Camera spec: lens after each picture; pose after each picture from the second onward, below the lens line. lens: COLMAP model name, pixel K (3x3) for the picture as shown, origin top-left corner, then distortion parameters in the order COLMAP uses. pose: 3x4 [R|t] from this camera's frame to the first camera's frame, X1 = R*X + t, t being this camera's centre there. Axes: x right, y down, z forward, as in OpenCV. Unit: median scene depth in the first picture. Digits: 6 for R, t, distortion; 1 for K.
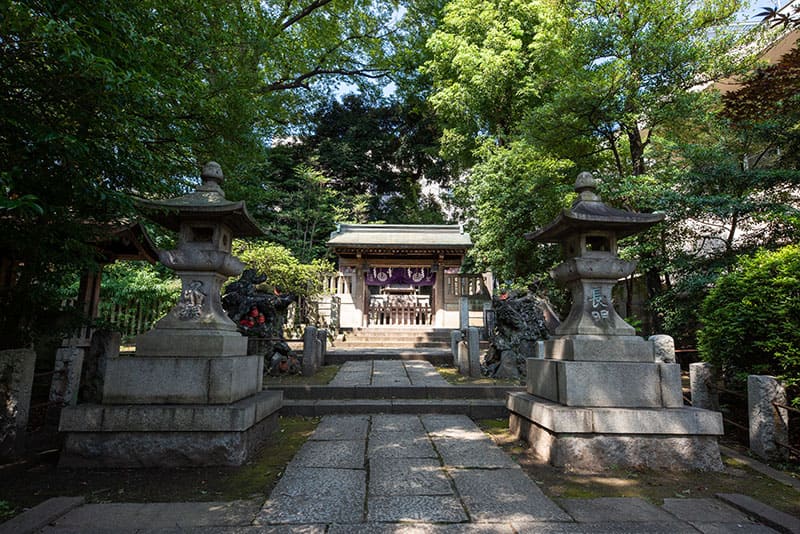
lens RADIAL K [[438.7, 0, 400.0], [0, 438.7, 267.0], [0, 0, 1]] dist [0.000762, 0.000397]
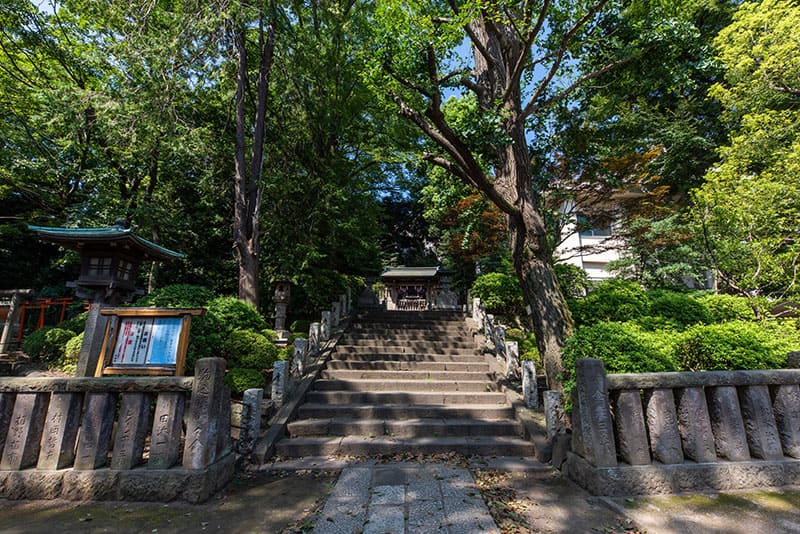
lens RADIAL K [[499.8, 0, 400.0], [0, 499.8, 267.0], [0, 0, 1]] dist [0.005228, 0.004384]
pose [[0.998626, -0.016497, -0.049735, 0.082855], [0.013274, 0.997834, -0.064436, 0.082023], [0.050690, 0.063687, 0.996682, -1.881969]]
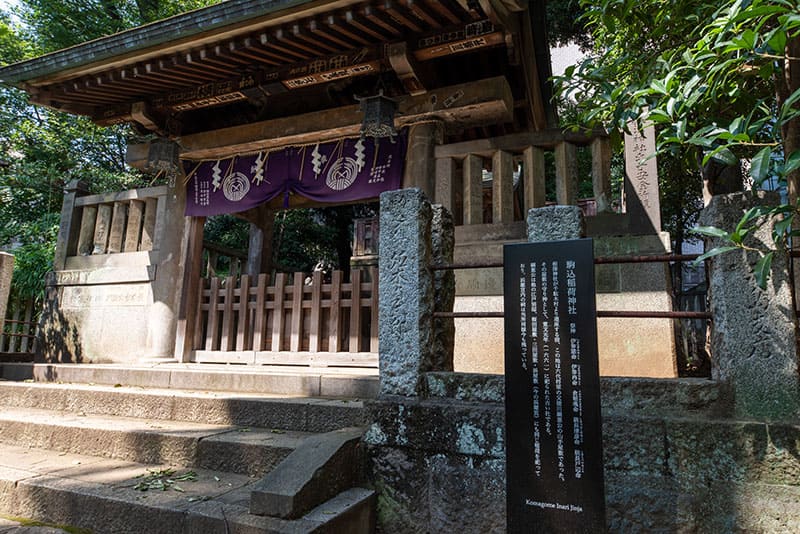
lens RADIAL K [[512.5, 0, 400.0], [0, 512.5, 267.0], [0, 0, 1]] dist [0.017554, -0.000331]
pose [[0.921444, -0.055384, -0.384543, 0.190189], [0.049311, 0.998454, -0.025644, 0.090193], [0.385369, 0.004667, 0.922751, 0.733437]]
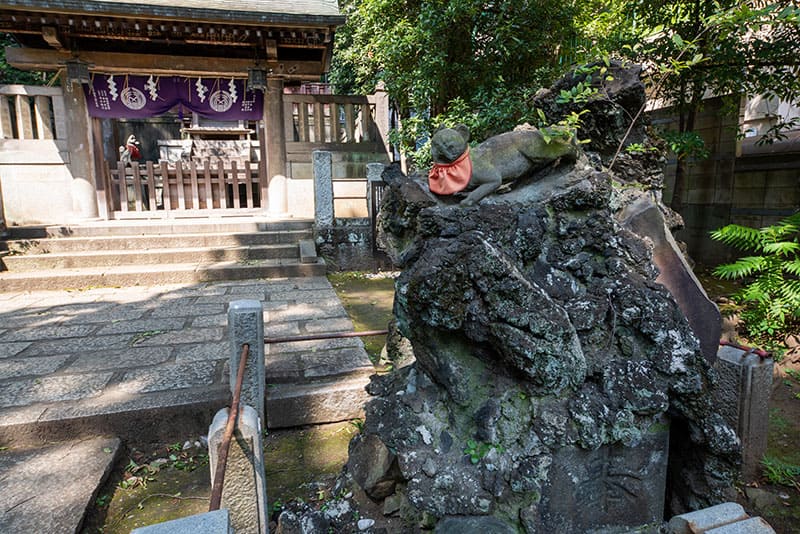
lens RADIAL K [[499.8, 0, 400.0], [0, 499.8, 267.0], [0, 0, 1]] dist [0.005228, 0.004384]
pose [[0.973851, -0.056584, 0.220028, 0.095218], [-0.015221, 0.950061, 0.311693, 0.022070], [-0.226677, -0.306892, 0.924357, 0.449697]]
